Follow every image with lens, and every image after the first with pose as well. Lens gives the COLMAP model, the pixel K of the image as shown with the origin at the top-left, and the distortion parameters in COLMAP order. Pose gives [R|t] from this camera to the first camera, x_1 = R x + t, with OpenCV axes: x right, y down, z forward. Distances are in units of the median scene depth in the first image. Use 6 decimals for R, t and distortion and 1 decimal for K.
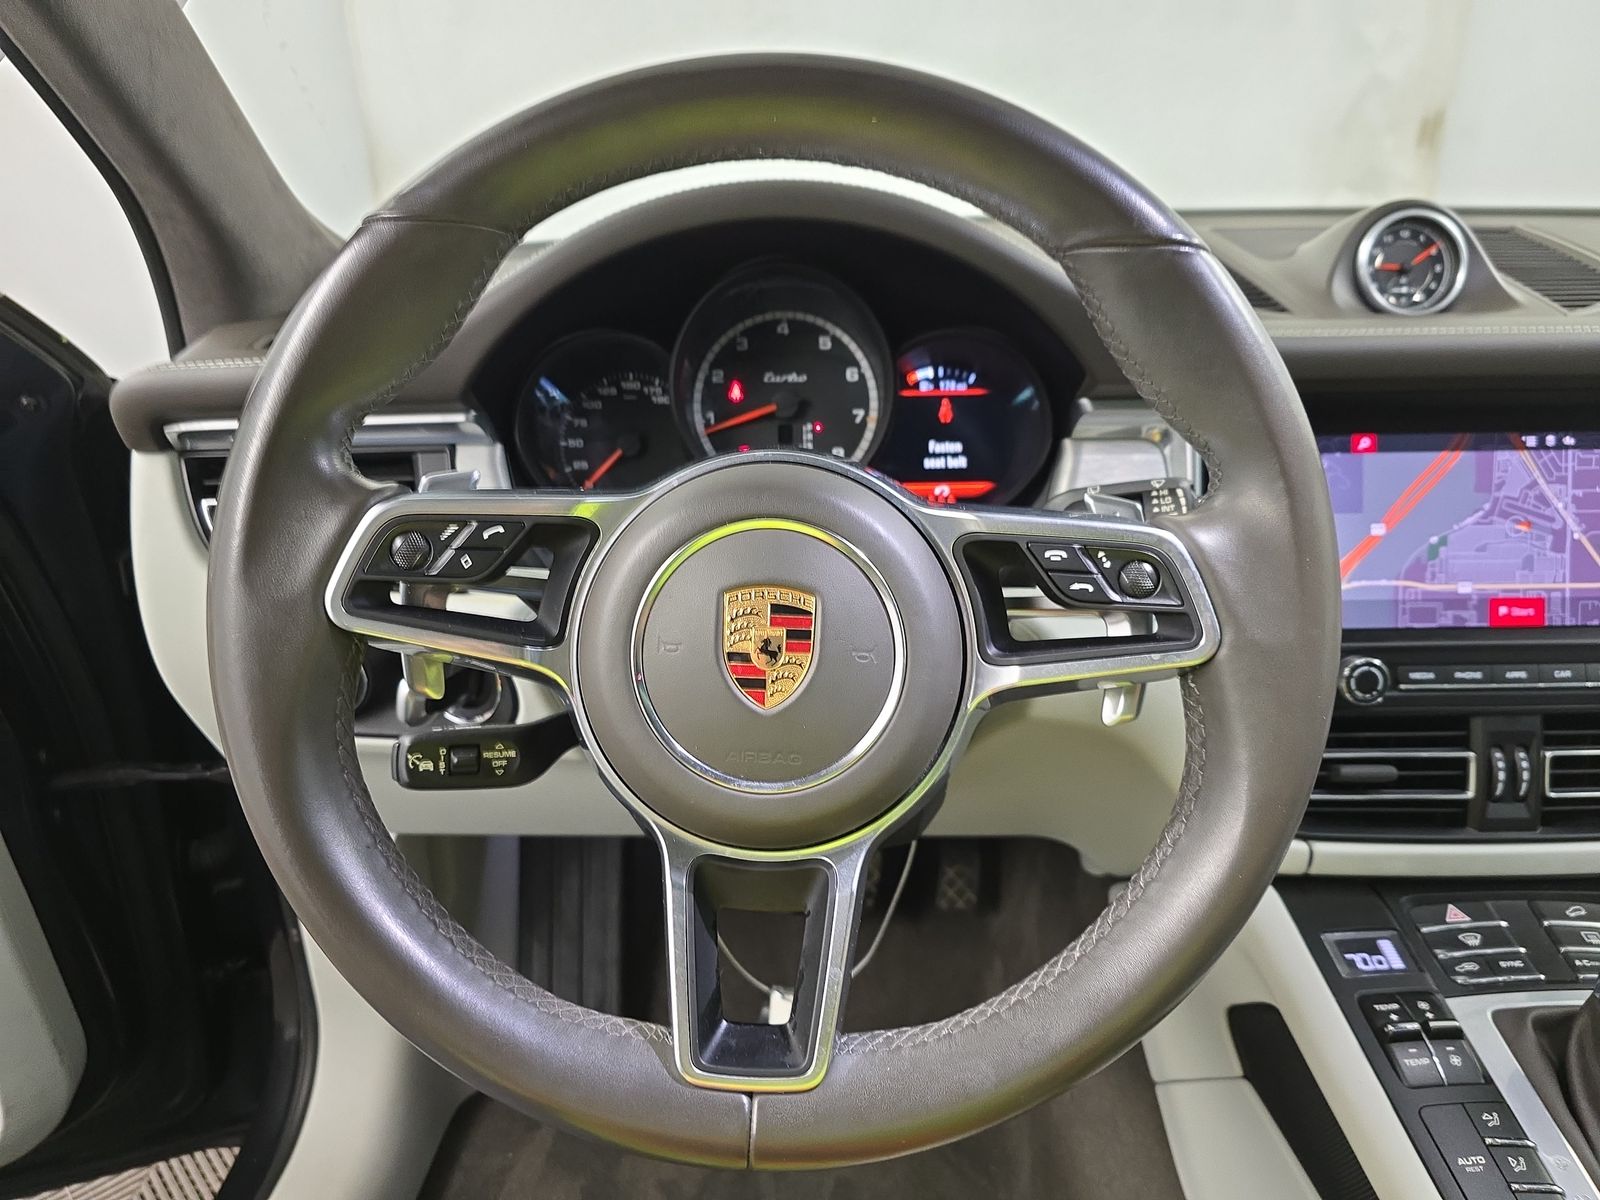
lens RADIAL K [[1066.3, 0, 808.4], [0, 1066.3, 602.1], [0, 0, 1]] dist [0.020751, -0.024061]
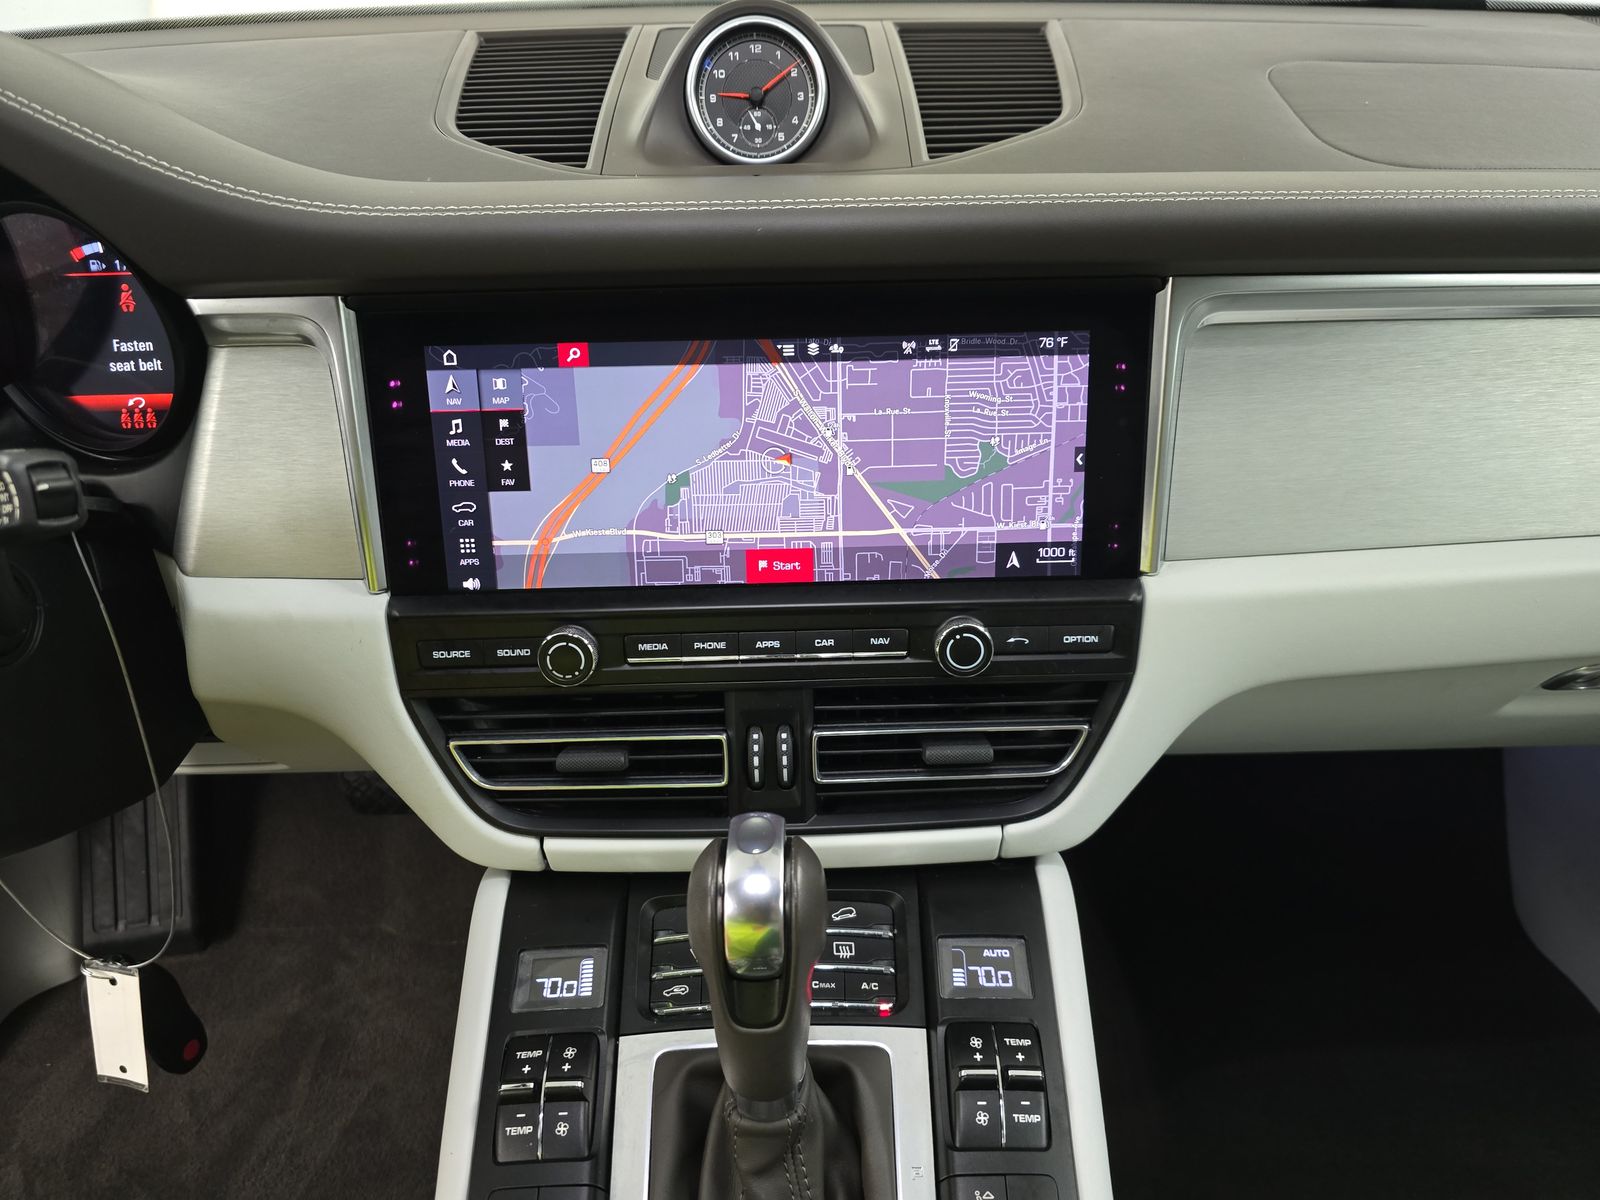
lens RADIAL K [[1066.3, 0, 792.7], [0, 1066.3, 590.8], [0, 0, 1]] dist [0.020751, -0.024061]
pose [[0.999592, -0.013498, 0.025162, 0.650945], [0.008740, 0.983554, 0.180404, -0.117496], [-0.027184, -0.180111, 0.983271, 0.205032]]
